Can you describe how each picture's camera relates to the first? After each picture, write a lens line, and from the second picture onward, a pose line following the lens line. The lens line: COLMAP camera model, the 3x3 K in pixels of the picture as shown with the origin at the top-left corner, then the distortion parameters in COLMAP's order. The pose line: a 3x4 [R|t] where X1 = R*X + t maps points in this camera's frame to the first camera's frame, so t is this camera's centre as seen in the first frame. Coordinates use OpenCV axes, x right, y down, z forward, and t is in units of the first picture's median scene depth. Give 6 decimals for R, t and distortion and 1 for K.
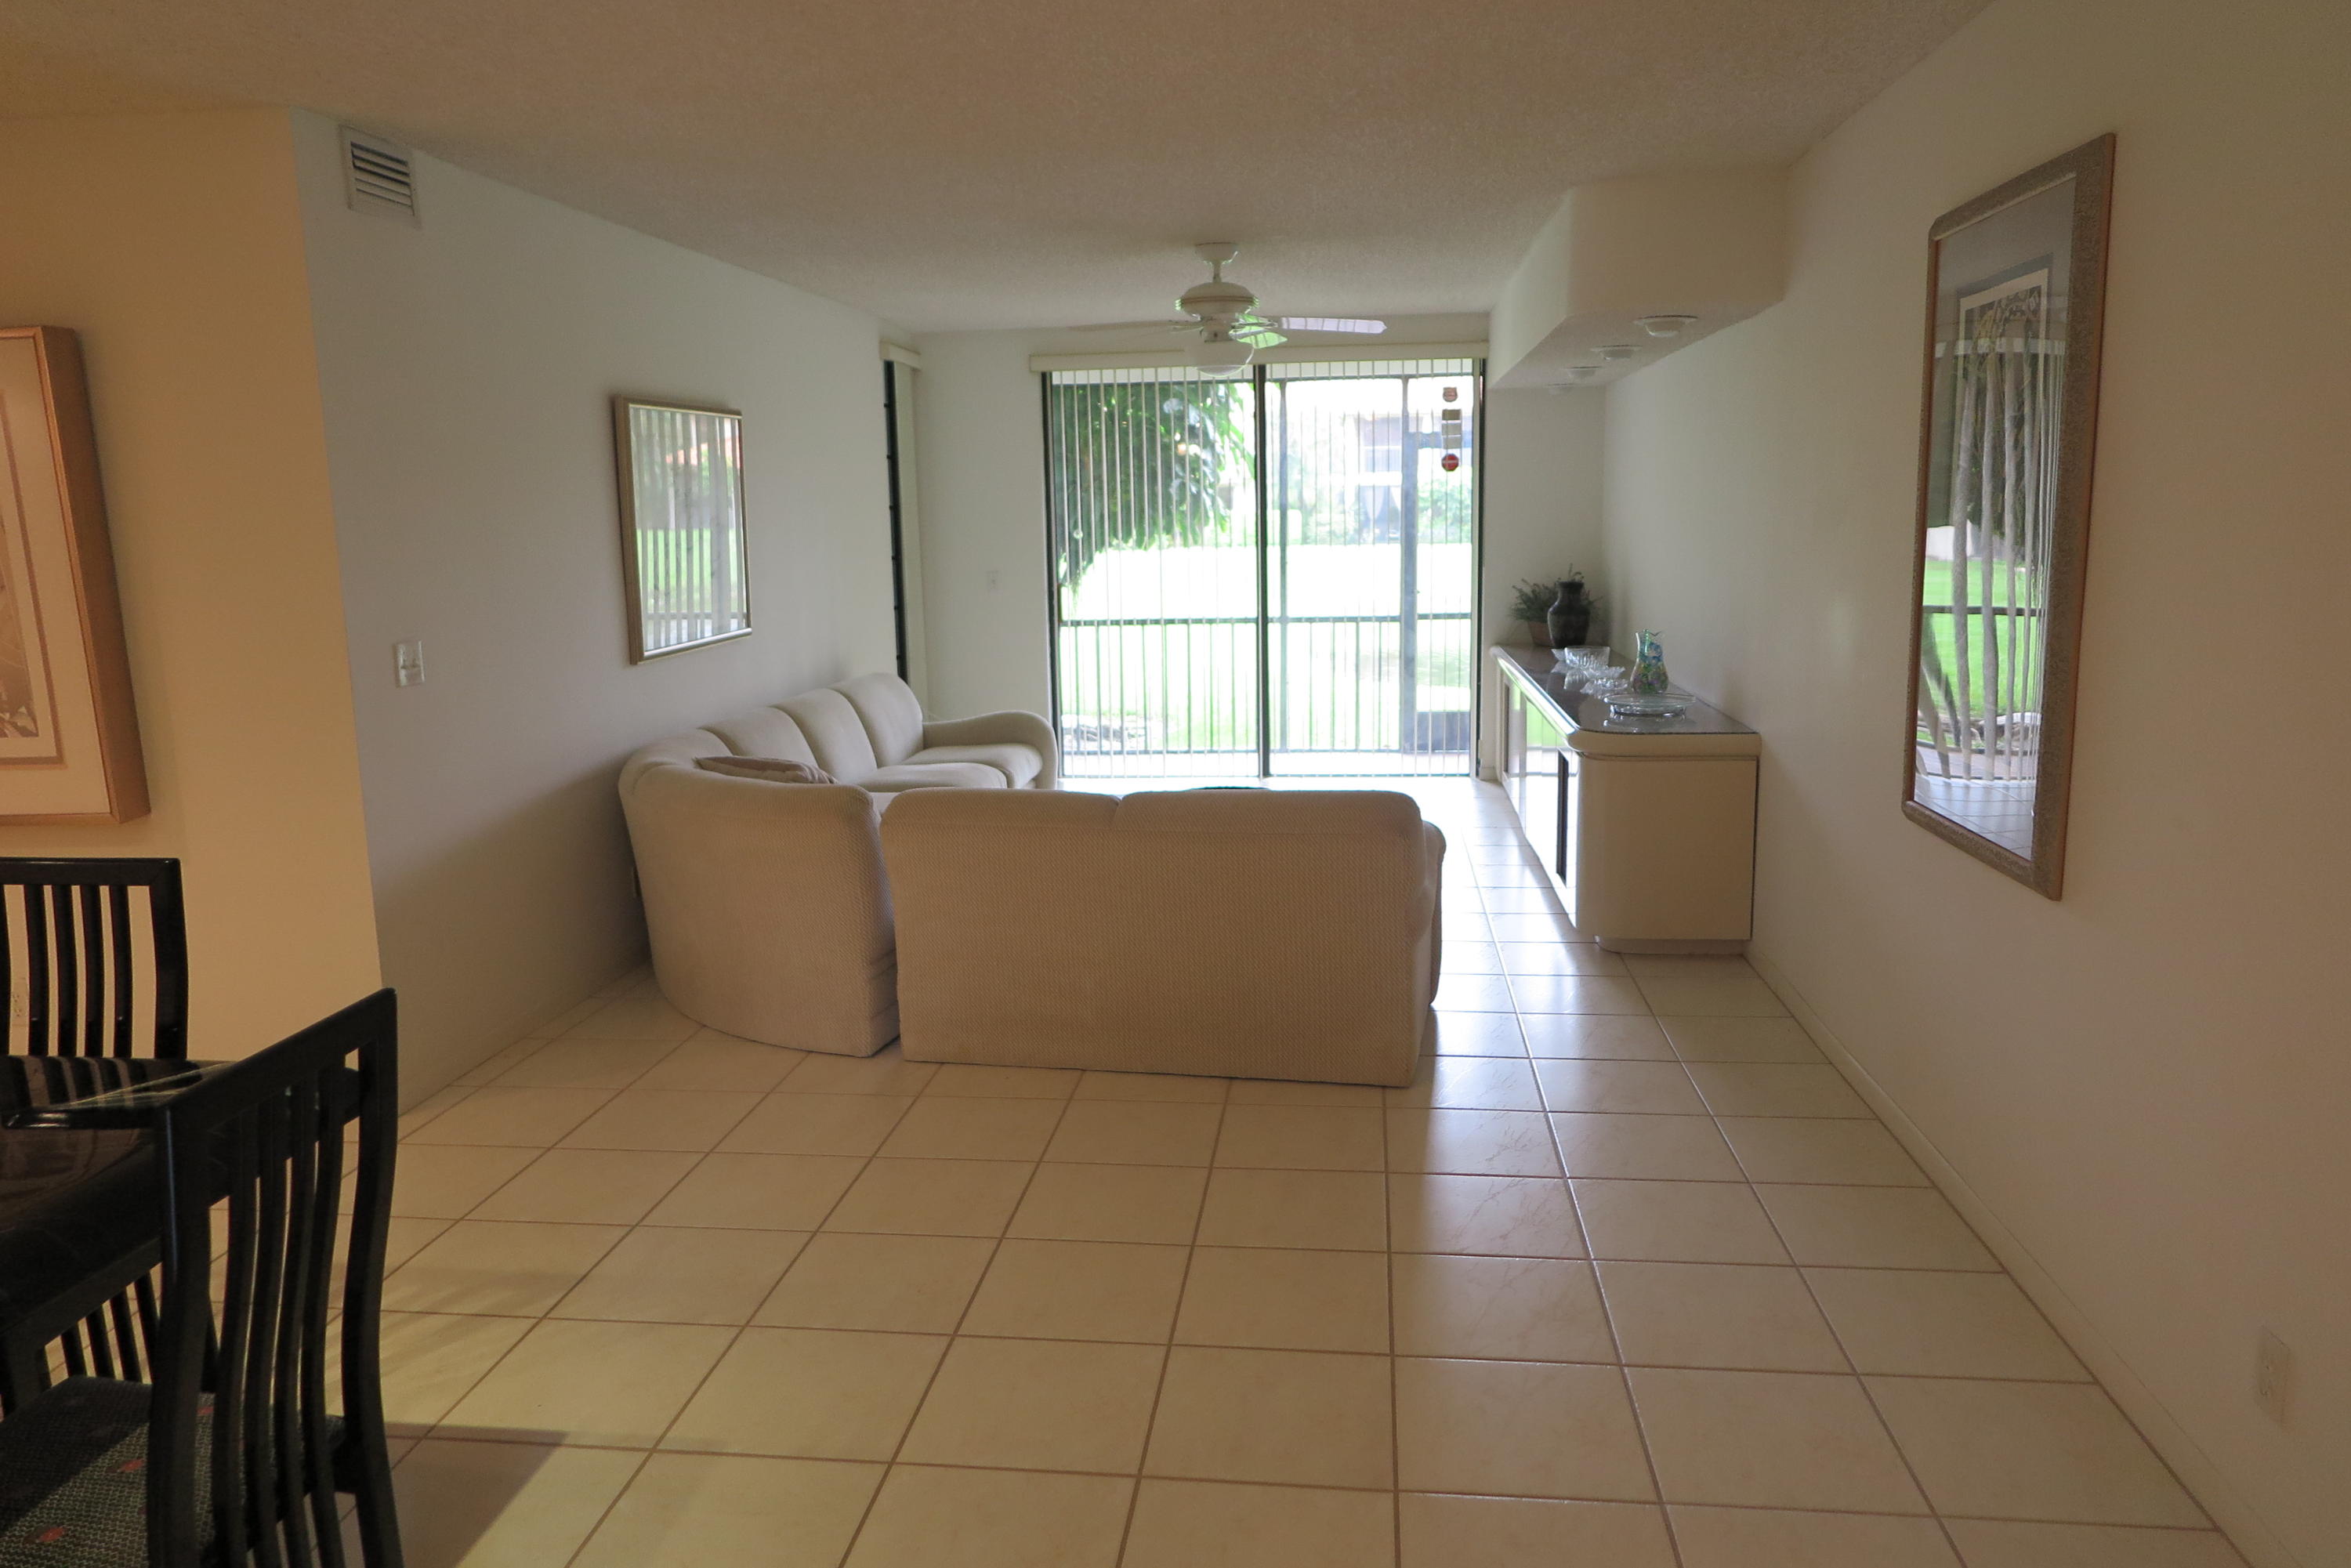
lens RADIAL K [[1595.5, 0, 1175.5], [0, 1595.5, 784.0], [0, 0, 1]] dist [-0.014878, -0.000495]
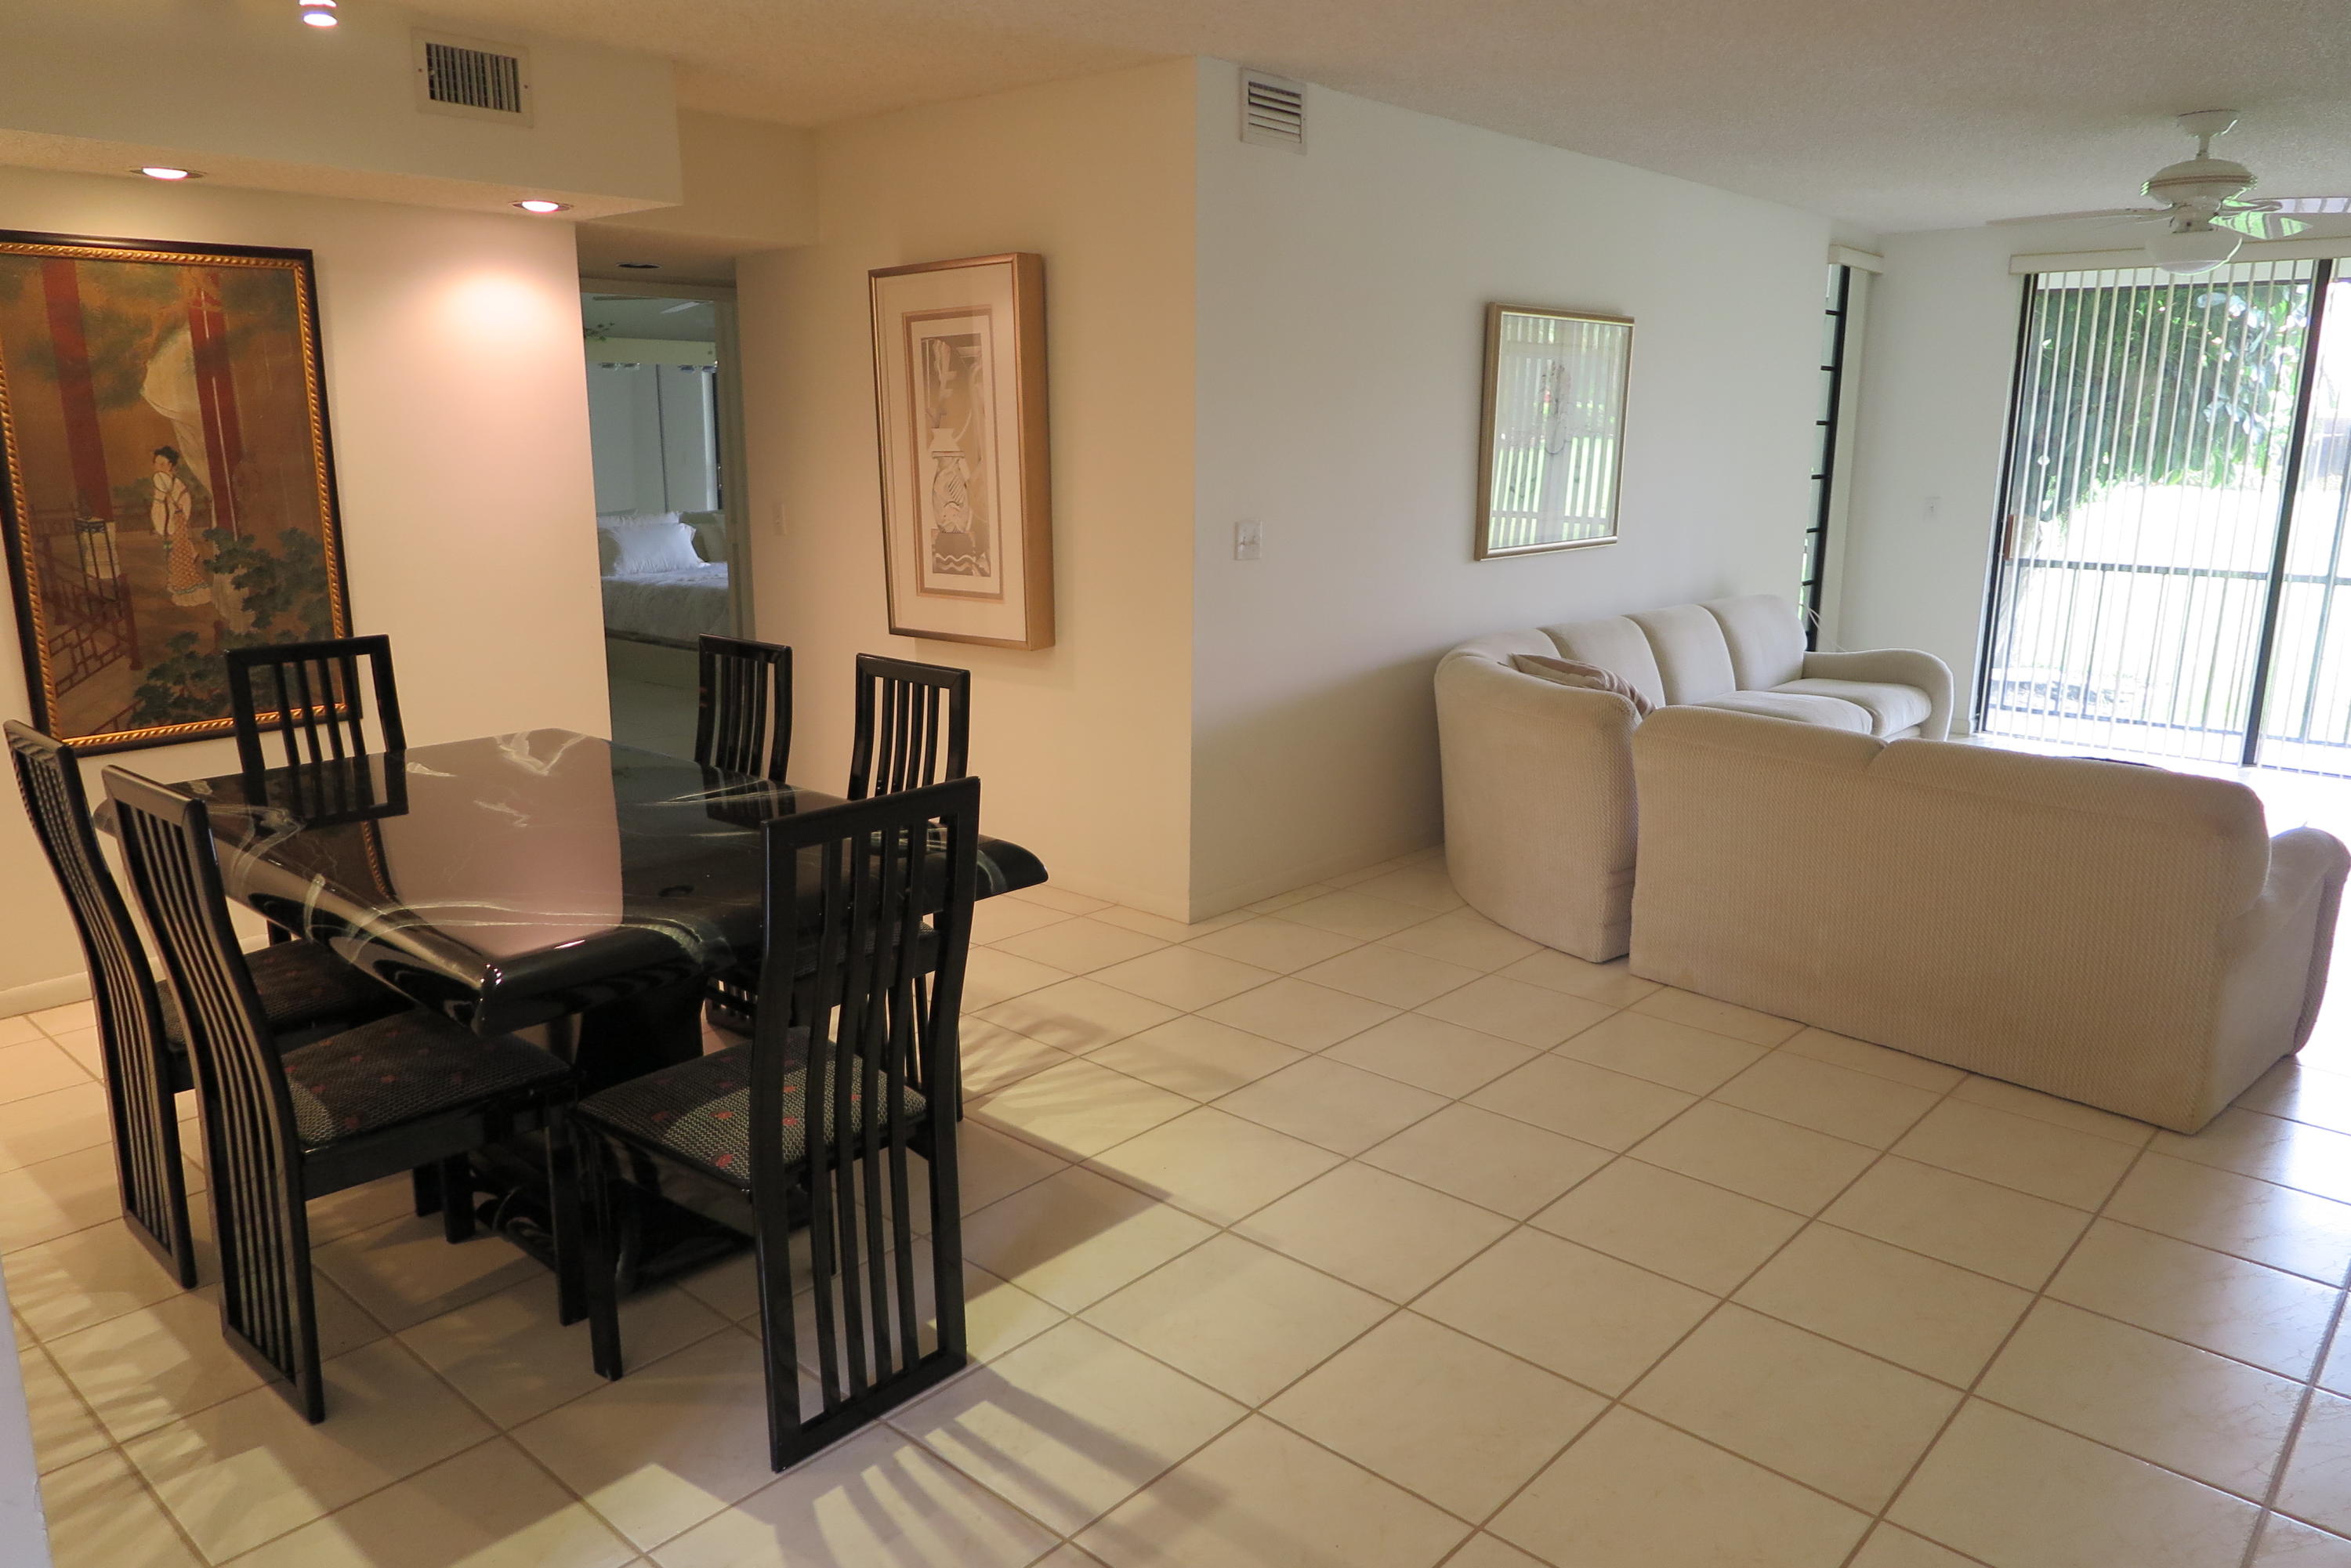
lens RADIAL K [[1586.1, 0, 1174.6], [0, 1586.1, 801.1], [0, 0, 1]] dist [-0.043043, 0.020795]
pose [[0.809104, 0.160233, -0.565400, 0.117266], [-0.123446, 0.986986, 0.103054, -0.000920], [0.574554, -0.013585, 0.818354, 0.020841]]
